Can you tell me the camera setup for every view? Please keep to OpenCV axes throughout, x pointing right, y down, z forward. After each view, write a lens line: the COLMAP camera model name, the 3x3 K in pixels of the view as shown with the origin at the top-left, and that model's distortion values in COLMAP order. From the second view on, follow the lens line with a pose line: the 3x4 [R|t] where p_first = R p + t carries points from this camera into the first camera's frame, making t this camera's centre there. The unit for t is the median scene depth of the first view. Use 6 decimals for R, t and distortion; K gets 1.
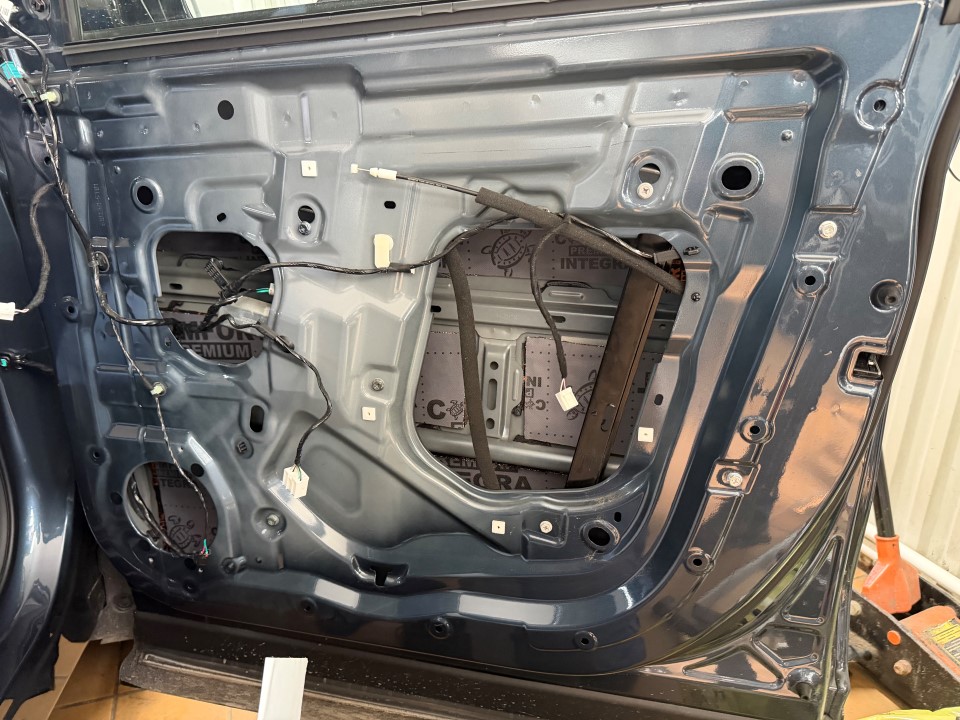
lens RADIAL K [[692.4, 0, 480.0], [0, 692.4, 360.0], [0, 0, 1]] dist [0.015569, -0.008014]
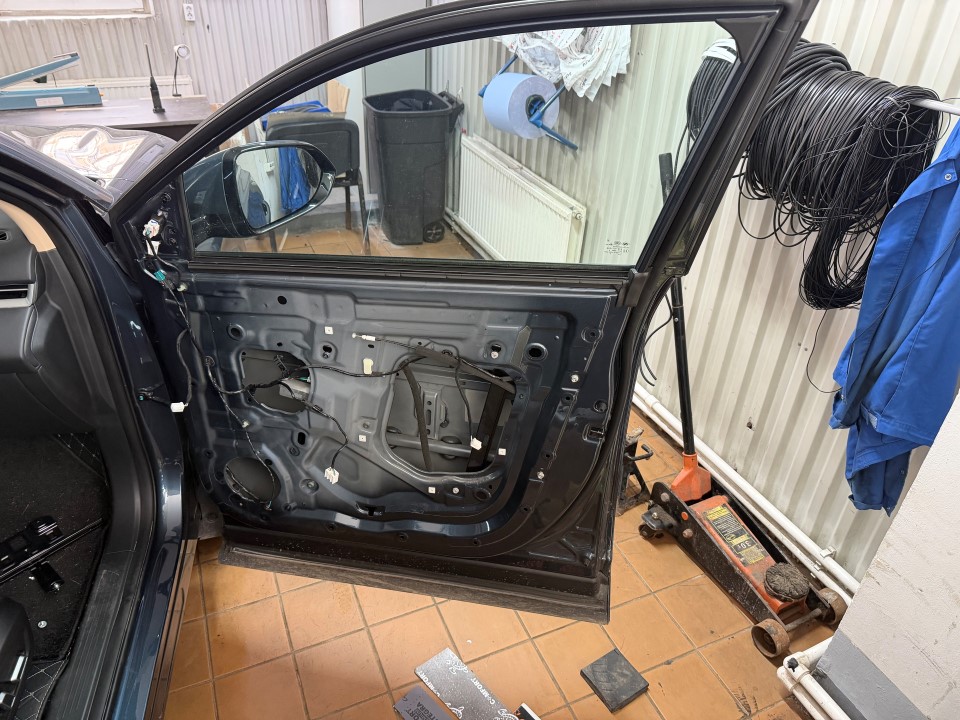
lens RADIAL K [[709.7, 0, 480.0], [0, 709.7, 360.0], [0, 0, 1]] dist [0.113421, -0.005417]
pose [[0.998800, -0.015186, 0.046561, 0.074320], [0.003814, 0.971943, 0.235186, -0.585909], [-0.048826, -0.234727, 0.970834, -0.868673]]
